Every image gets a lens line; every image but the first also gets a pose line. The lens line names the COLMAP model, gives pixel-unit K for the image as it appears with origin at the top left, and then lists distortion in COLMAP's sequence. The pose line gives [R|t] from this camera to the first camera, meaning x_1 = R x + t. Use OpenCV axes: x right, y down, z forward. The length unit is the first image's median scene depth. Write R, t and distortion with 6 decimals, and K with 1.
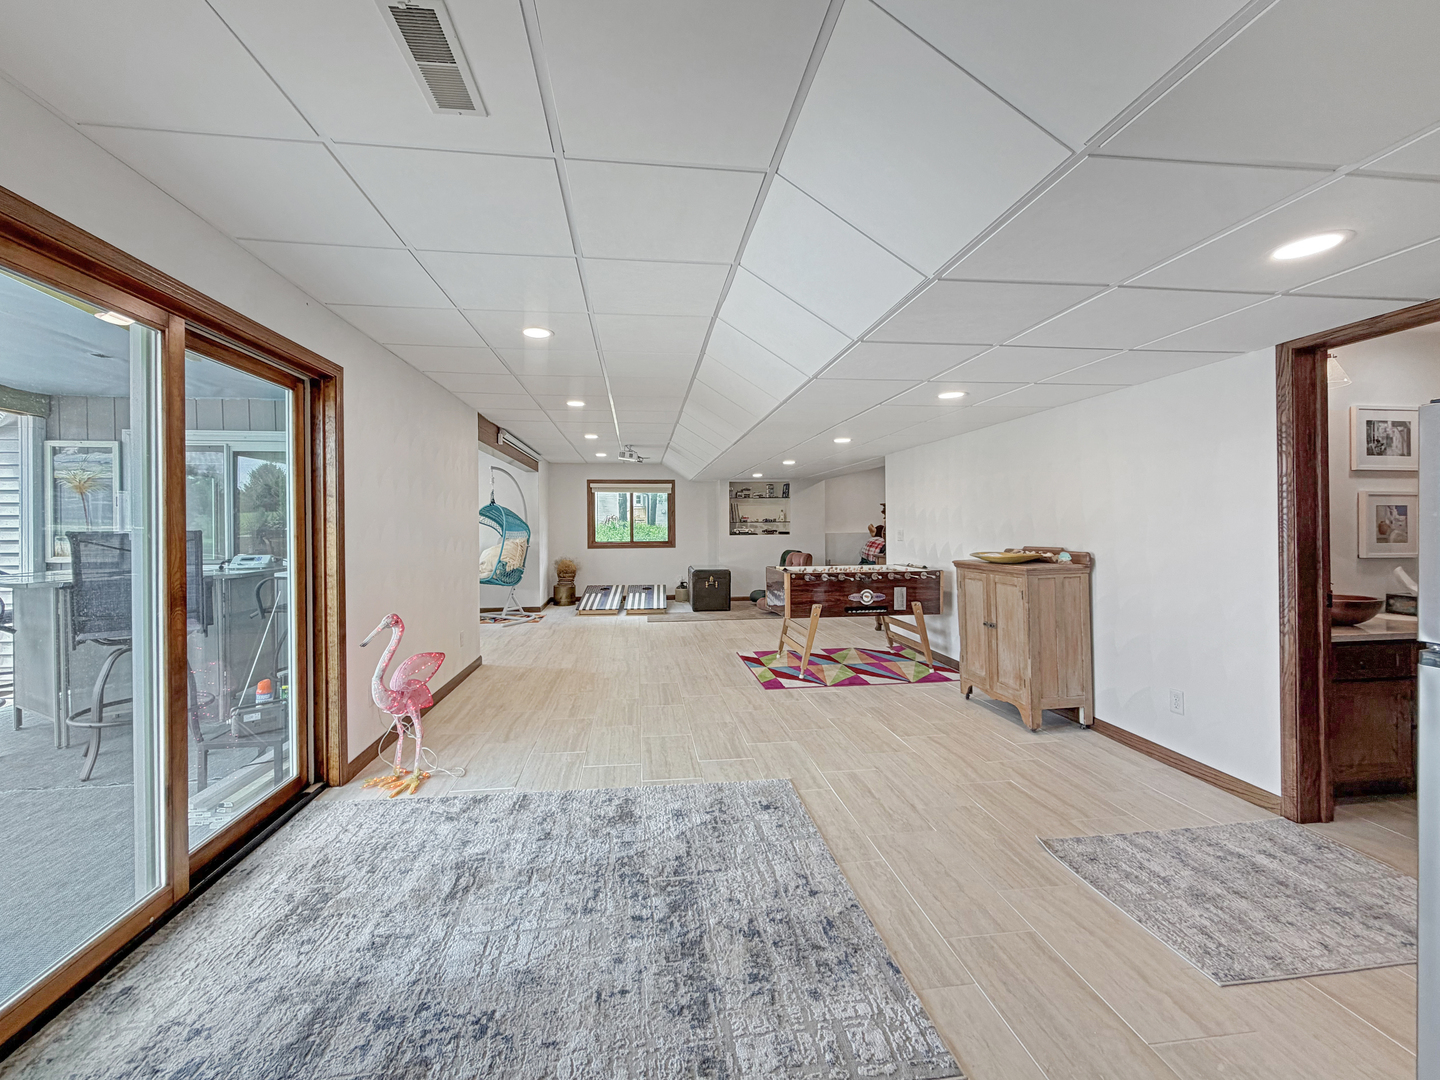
lens RADIAL K [[589.5, 0, 720.4], [0, 589.5, 531.2], [0, 0, 1]] dist [-0.003878, 0.001234]
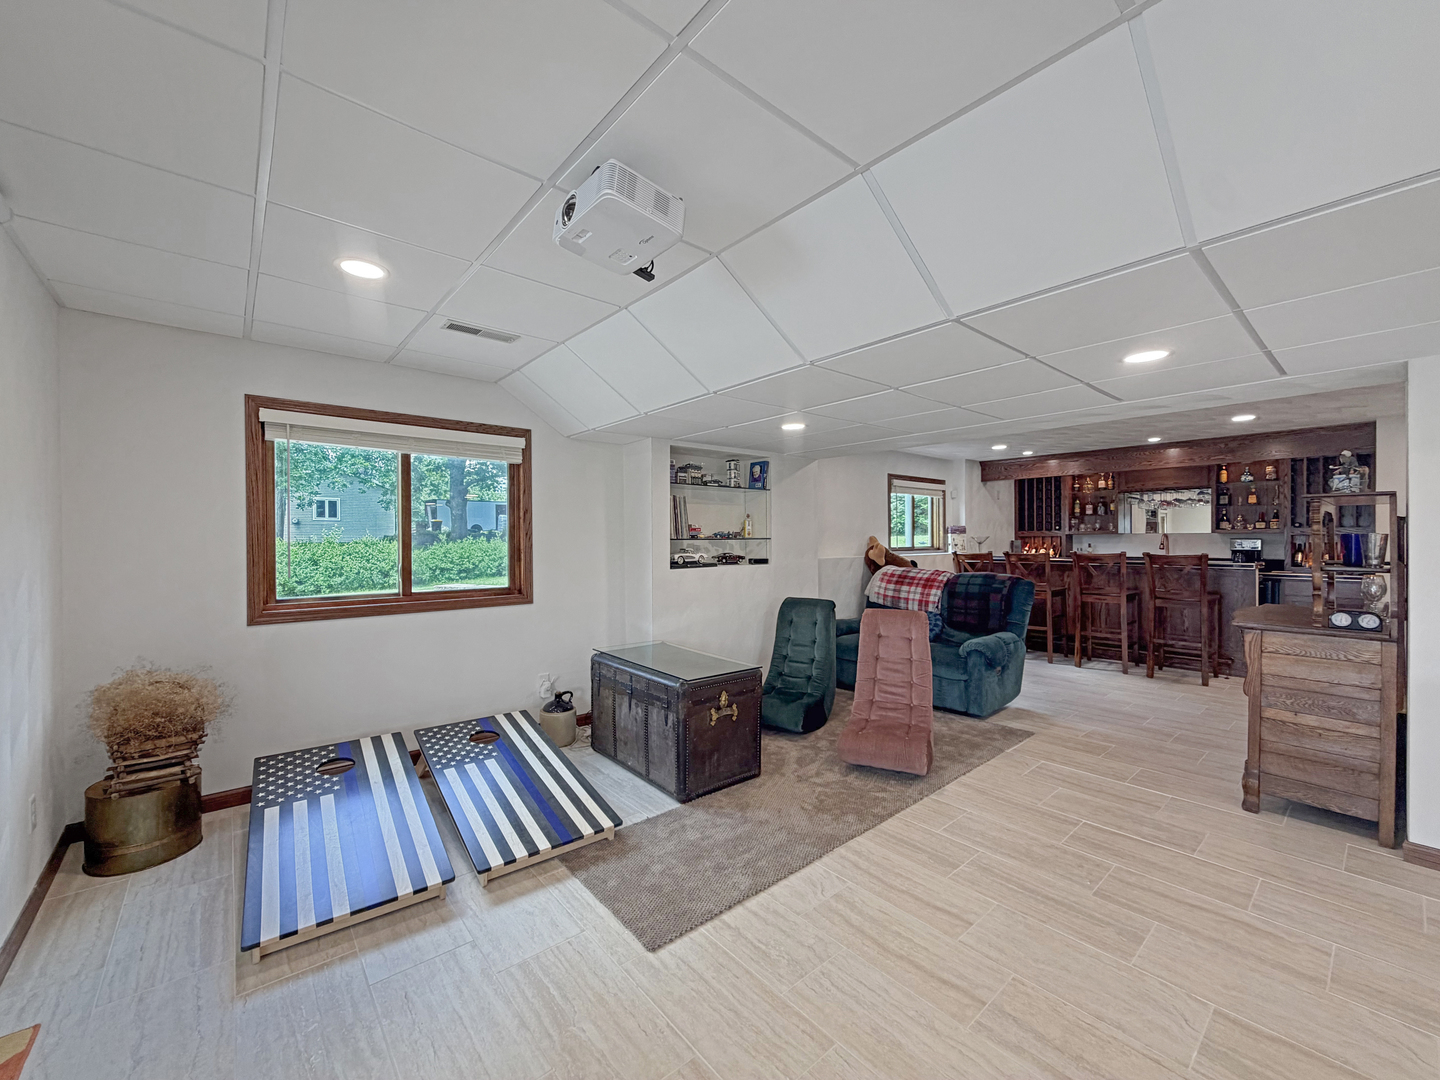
lens RADIAL K [[589.5, 0, 720.7], [0, 589.5, 544.5], [0, 0, 1]] dist [-0.003878, 0.001234]
pose [[0.844198, -0.002634, 0.536025, -0.181858], [0.006207, 0.999969, -0.004863, -0.008801], [-0.535996, 0.007433, 0.844188, 0.616549]]
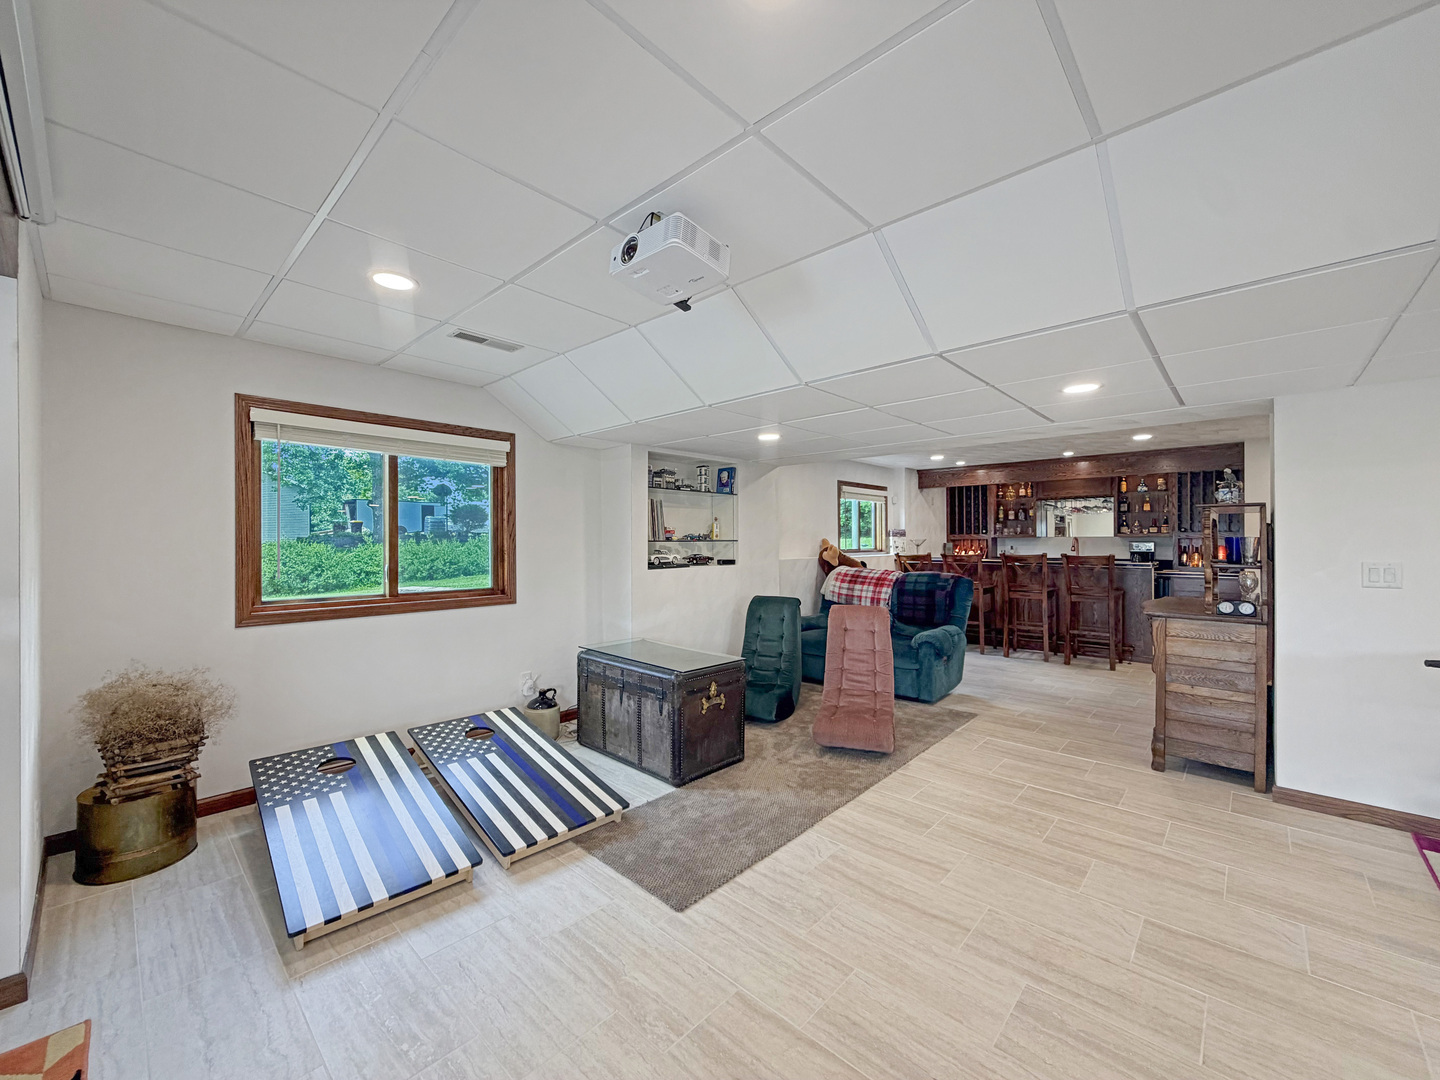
lens RADIAL K [[589.5, 0, 723.7], [0, 589.5, 542.4], [0, 0, 1]] dist [-0.003878, 0.001234]
pose [[0.773351, 0.003100, 0.633971, -0.222134], [0.006164, 0.999904, -0.012408, -0.007928], [-0.633949, 0.013503, 0.773257, 0.615216]]
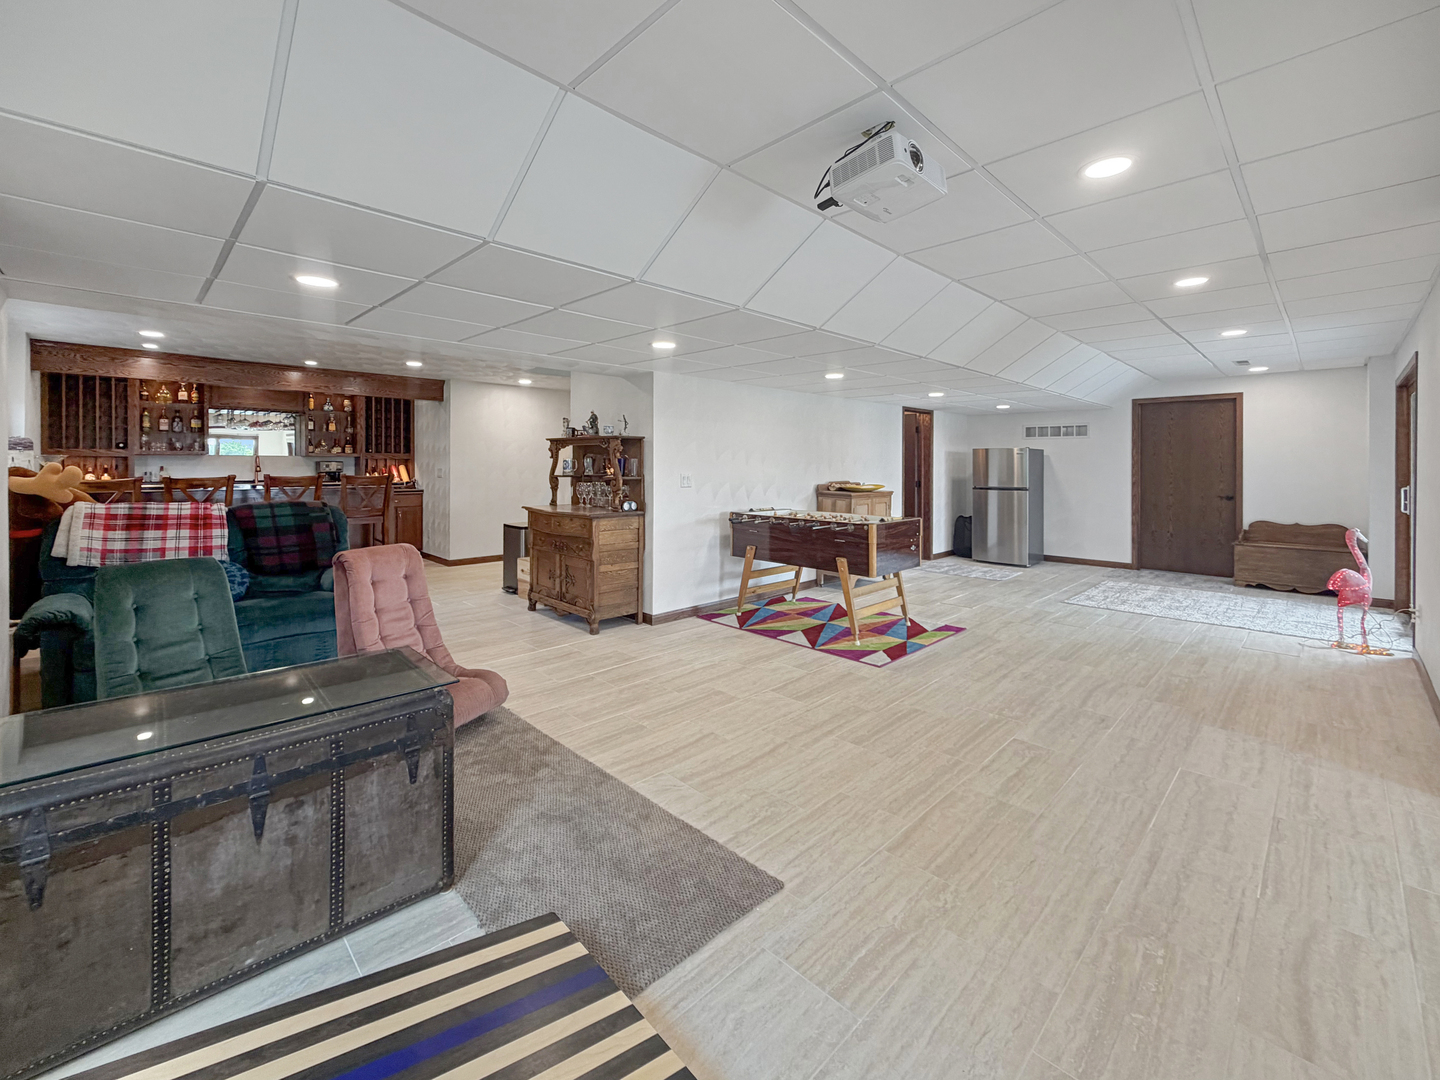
lens RADIAL K [[589.5, 0, 734.0], [0, 589.5, 459.8], [0, 0, 1]] dist [-0.003878, 0.001234]
pose [[-0.604258, 0.007083, 0.796757, -0.238344], [0.008350, 0.999962, -0.002556, -0.010731], [-0.796745, 0.005108, -0.604294, 0.919155]]
